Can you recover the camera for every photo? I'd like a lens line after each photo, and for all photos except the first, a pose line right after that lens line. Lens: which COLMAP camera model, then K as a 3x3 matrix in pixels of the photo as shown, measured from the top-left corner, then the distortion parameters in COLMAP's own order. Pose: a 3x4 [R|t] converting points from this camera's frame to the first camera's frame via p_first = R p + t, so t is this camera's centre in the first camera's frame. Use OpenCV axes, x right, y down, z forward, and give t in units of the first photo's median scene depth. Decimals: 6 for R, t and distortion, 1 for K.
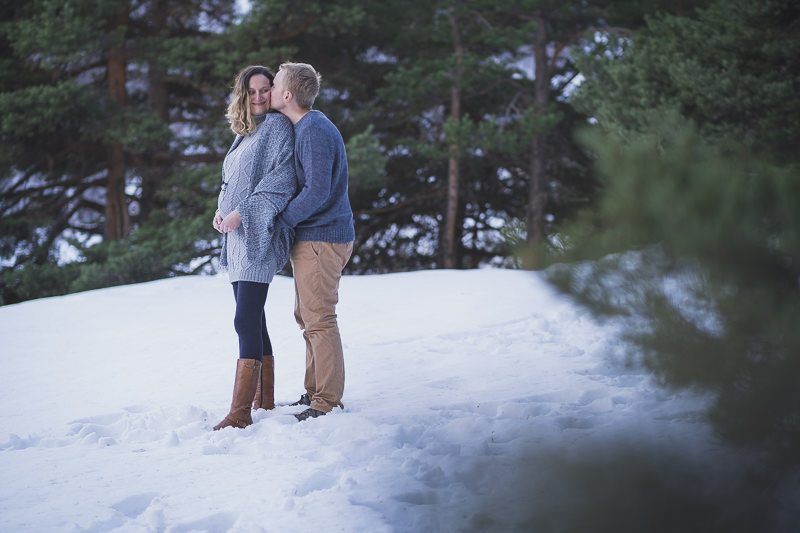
lens RADIAL K [[1776.3, 0, 400.0], [0, 1776.3, 266.5], [0, 0, 1]] dist [0.067197, -0.303732]
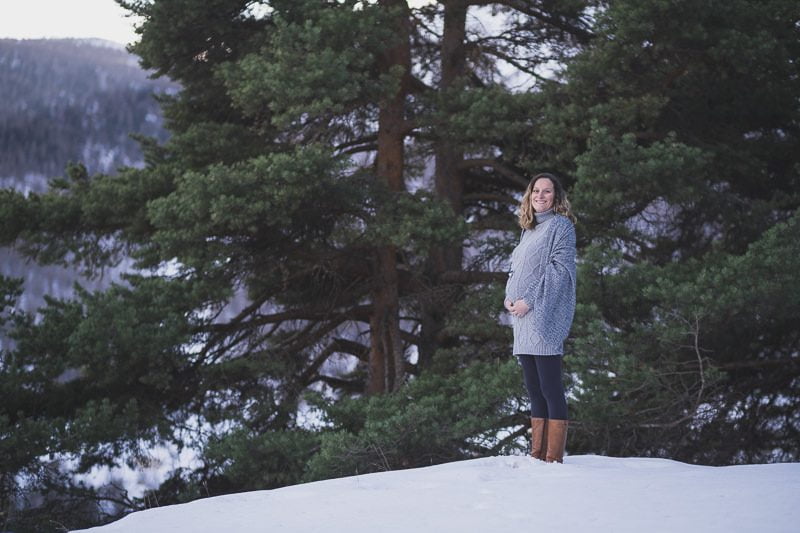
lens RADIAL K [[1776.3, 0, 400.0], [0, 1776.3, 266.5], [0, 0, 1]] dist [0.067197, -0.303732]
pose [[0.987317, 0.002872, -0.158735, -0.052746], [-0.018907, 0.994847, -0.099605, 0.002567], [0.157631, 0.101343, 0.982284, 0.377714]]
